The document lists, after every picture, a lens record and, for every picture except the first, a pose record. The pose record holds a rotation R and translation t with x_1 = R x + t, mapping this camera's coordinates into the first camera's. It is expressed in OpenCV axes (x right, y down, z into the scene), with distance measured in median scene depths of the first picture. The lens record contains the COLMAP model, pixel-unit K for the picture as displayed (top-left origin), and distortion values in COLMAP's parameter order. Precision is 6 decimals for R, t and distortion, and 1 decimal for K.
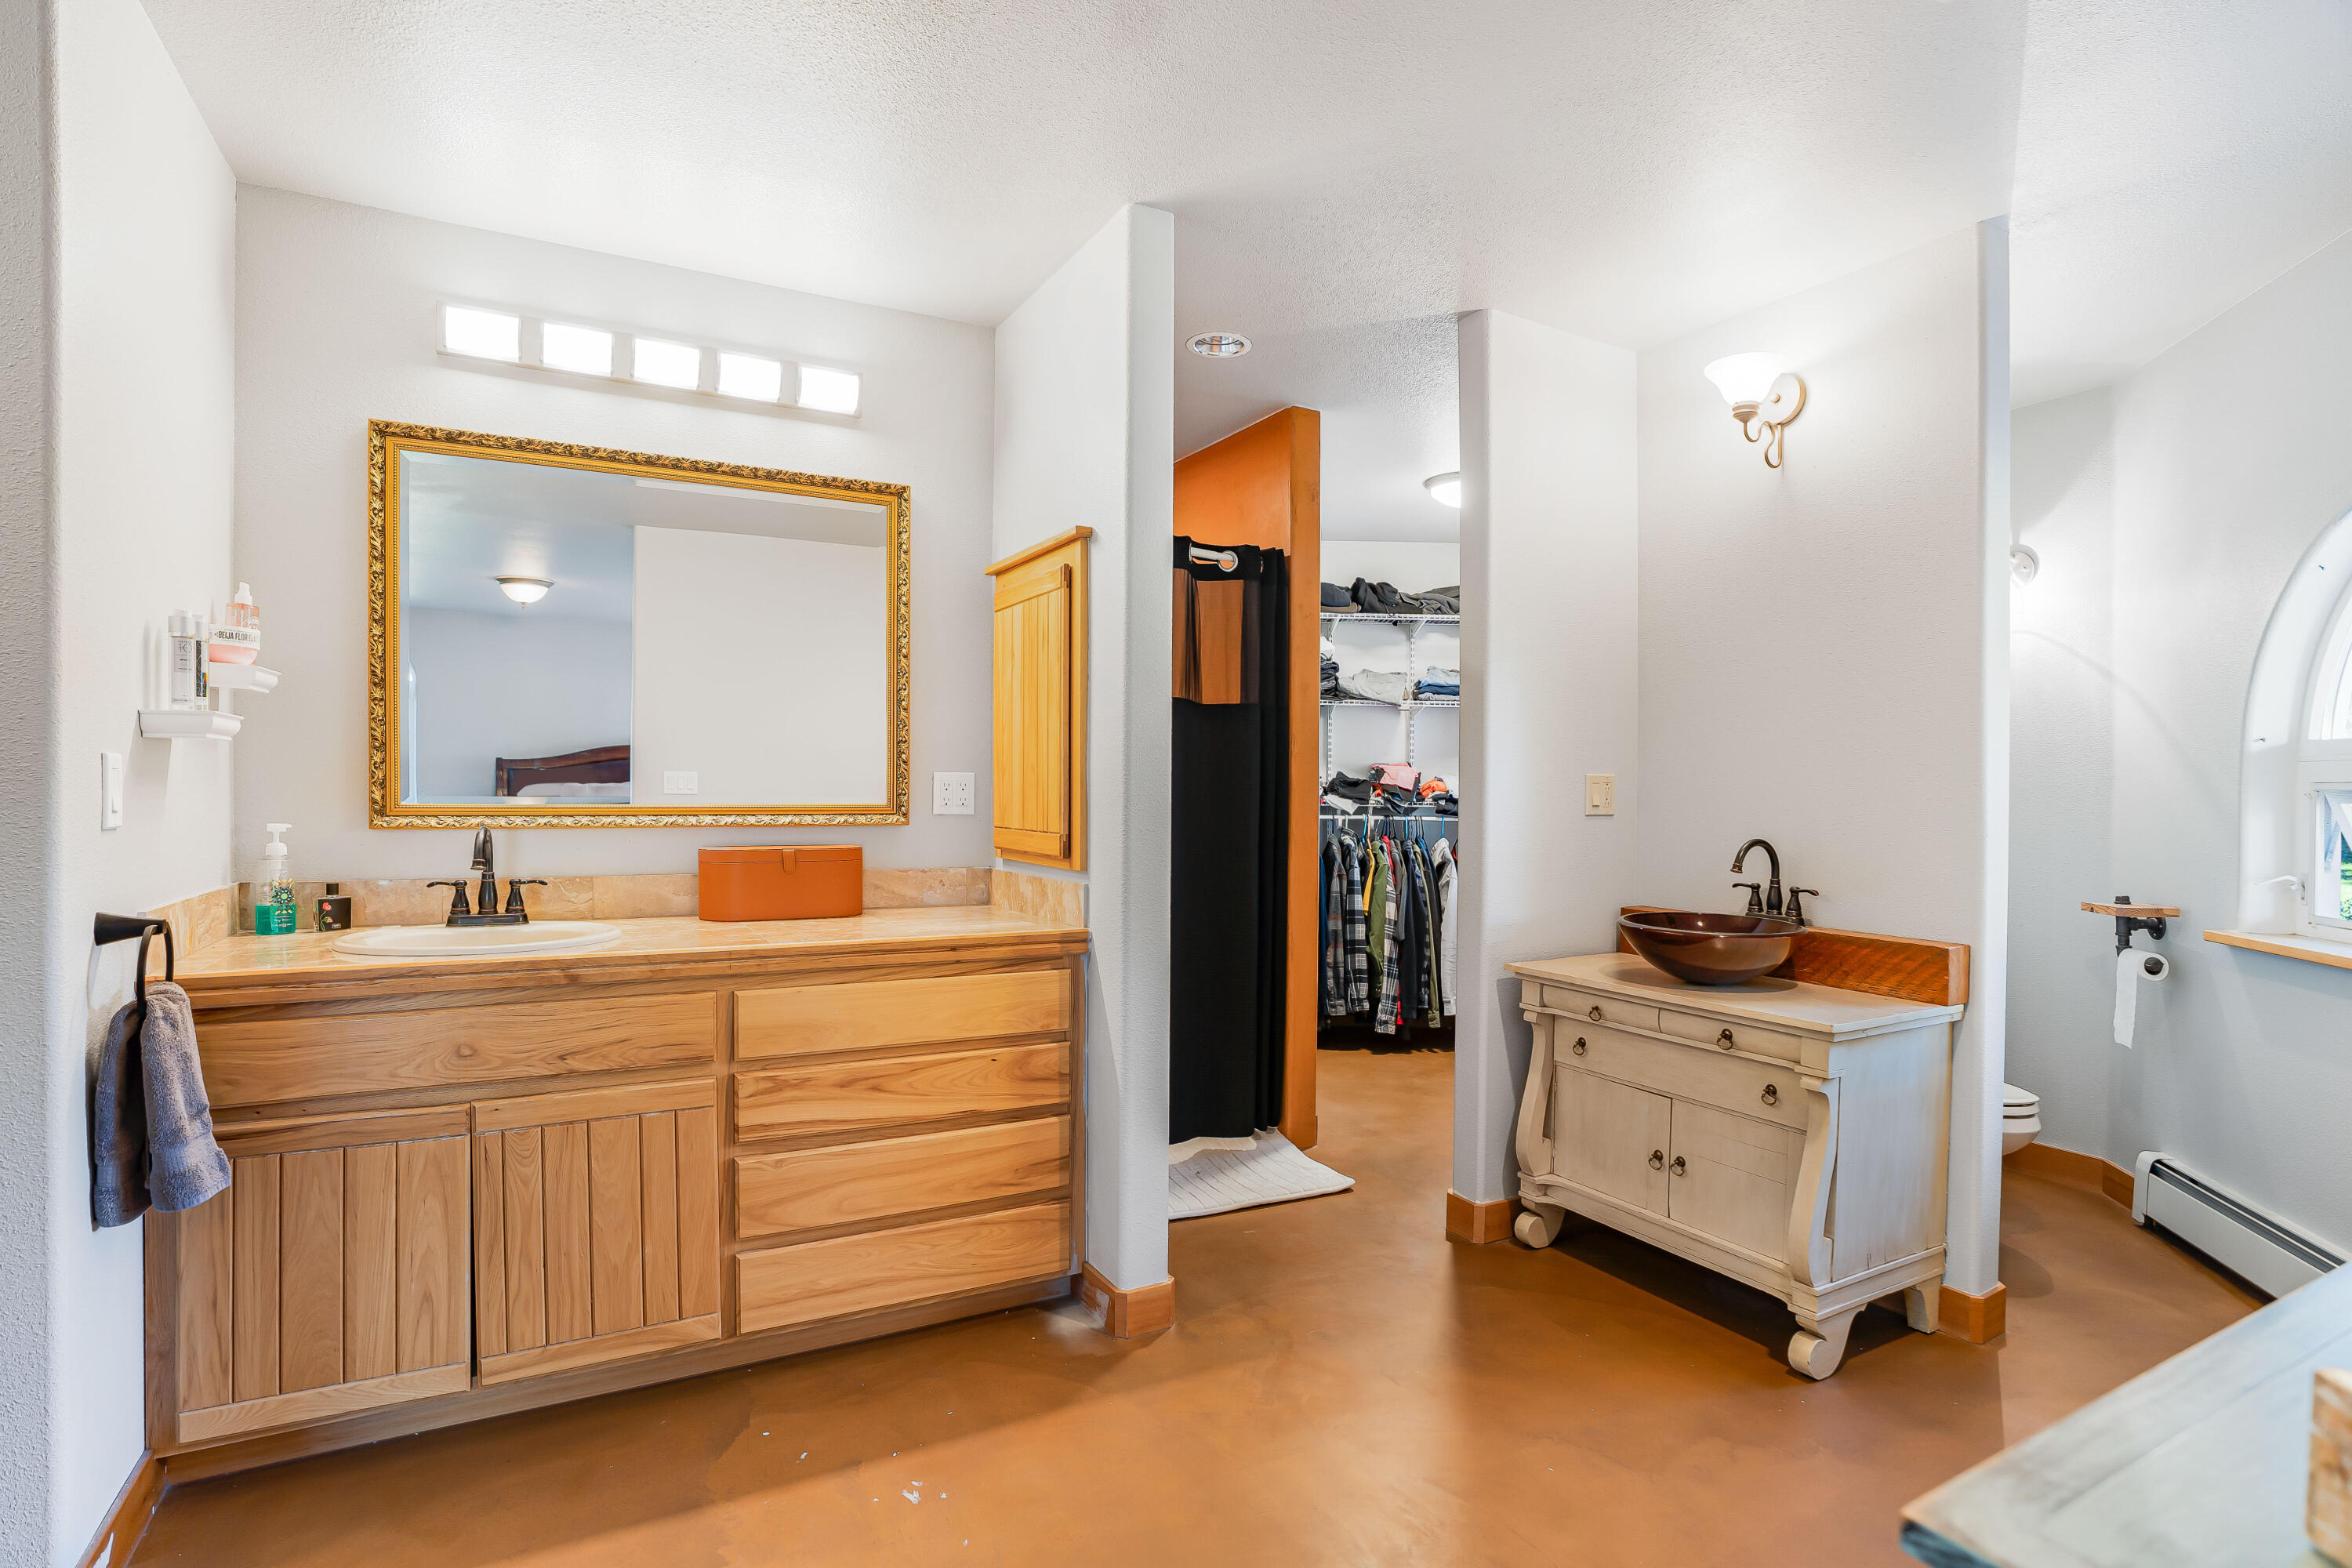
lens RADIAL K [[1158.0, 0, 1166.9], [0, 1158.0, 788.6], [0, 0, 1]] dist [-0.027090, 0.006887]
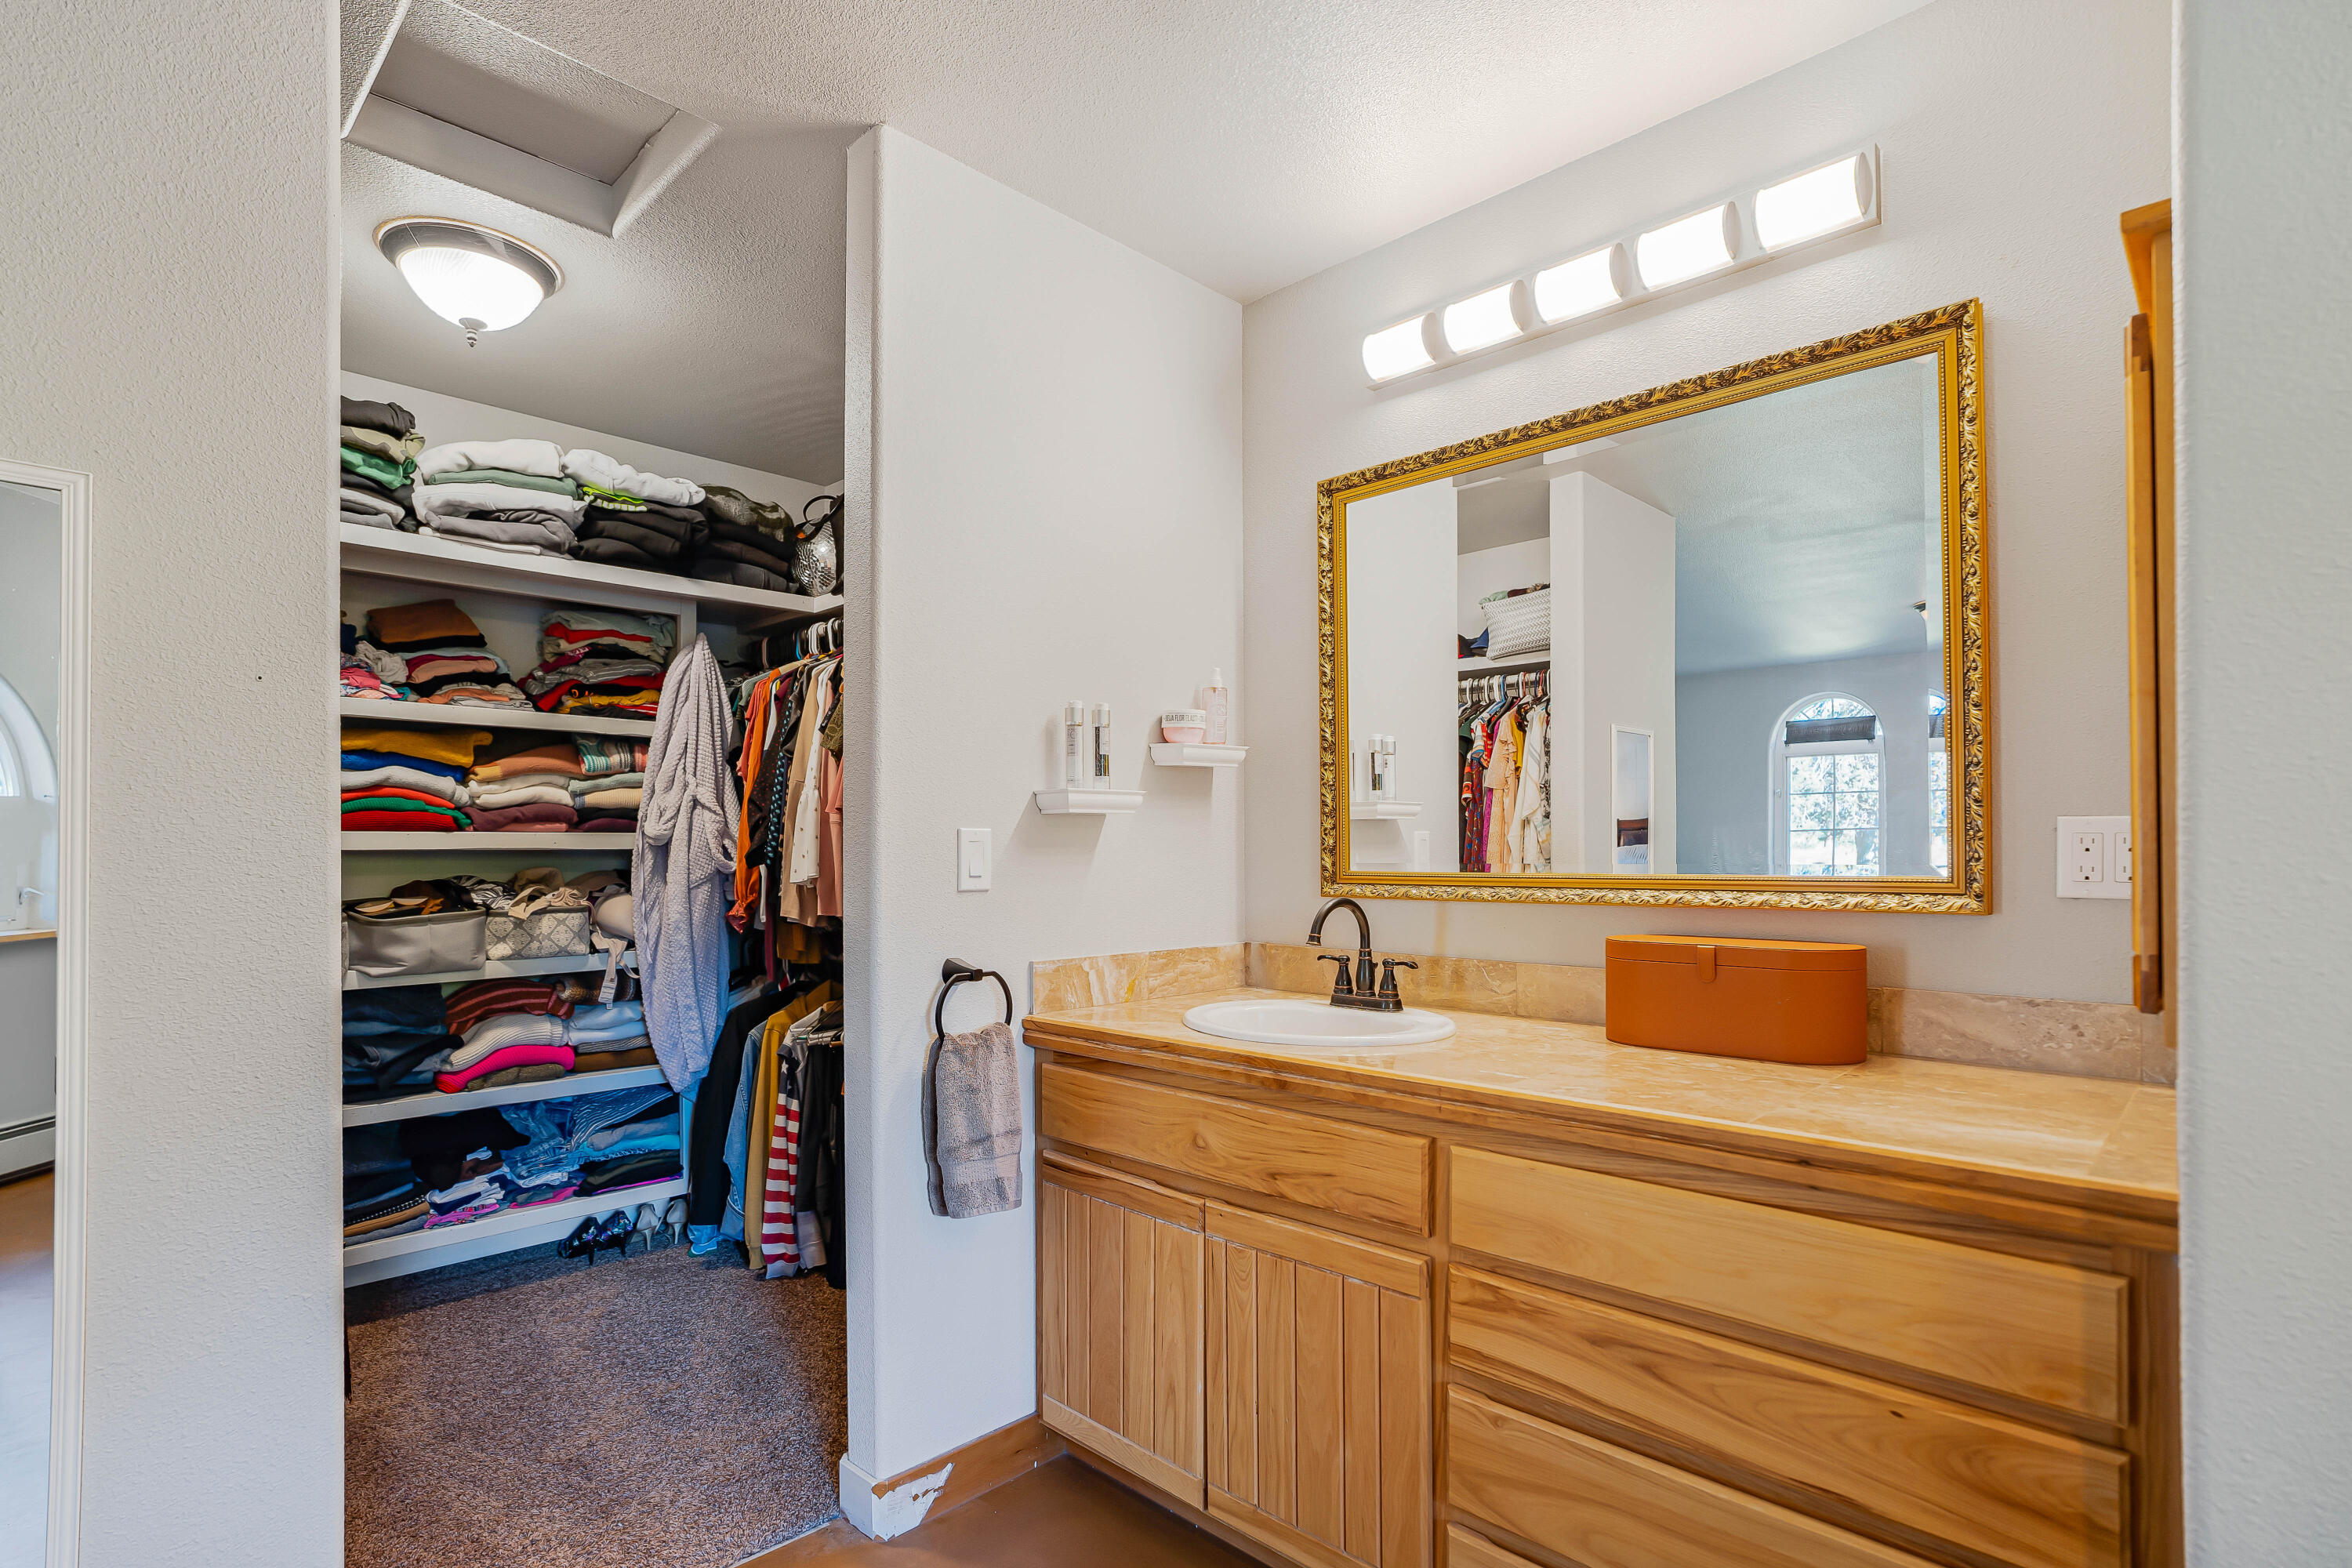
lens RADIAL K [[1158.0, 0, 1151.6], [0, 1158.0, 850.0], [0, 0, 1]] dist [-0.027090, 0.006887]
pose [[0.289639, -0.007751, -0.957104, 0.217772], [0.006394, 0.999961, -0.006164, 0.000949], [0.957114, -0.004334, 0.289678, 0.568877]]
